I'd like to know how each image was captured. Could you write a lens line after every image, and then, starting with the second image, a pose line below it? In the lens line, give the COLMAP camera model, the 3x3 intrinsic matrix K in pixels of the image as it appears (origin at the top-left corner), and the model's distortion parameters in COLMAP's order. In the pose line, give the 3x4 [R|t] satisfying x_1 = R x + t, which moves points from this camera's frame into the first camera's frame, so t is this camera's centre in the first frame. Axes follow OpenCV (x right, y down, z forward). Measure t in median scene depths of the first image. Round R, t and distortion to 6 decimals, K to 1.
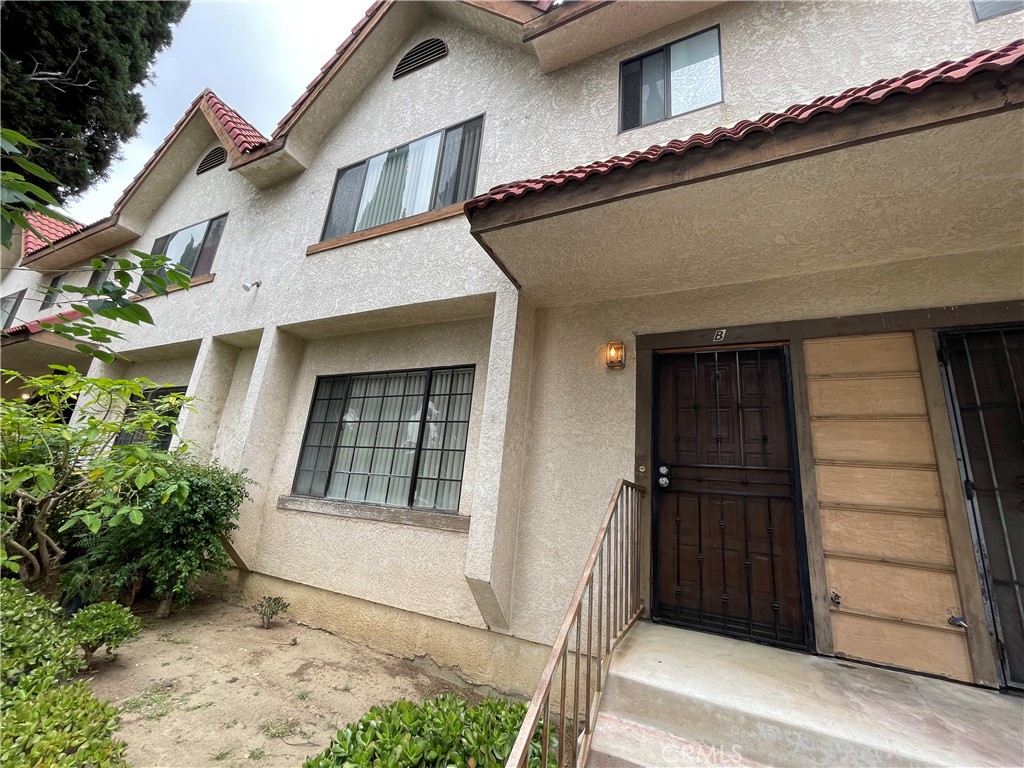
lens RADIAL K [[411.9, 0, 511.0], [0, 411.9, 387.3], [0, 0, 1]] dist [-0.002710, -0.000392]
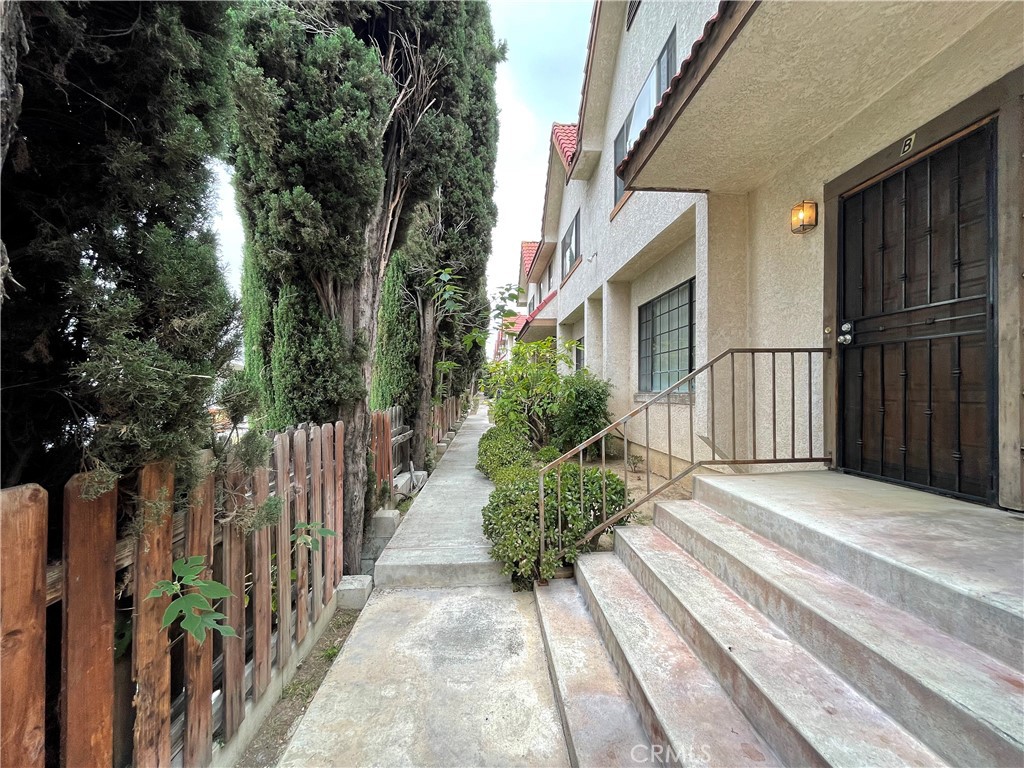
lens RADIAL K [[411.9, 0, 511.3], [0, 411.9, 387.0], [0, 0, 1]] dist [-0.002710, -0.000392]
pose [[0.492109, -0.096539, -0.865164, 0.754502], [0.276239, 0.959786, 0.050029, 0.068657], [0.825543, -0.263612, 0.498987, -0.138646]]
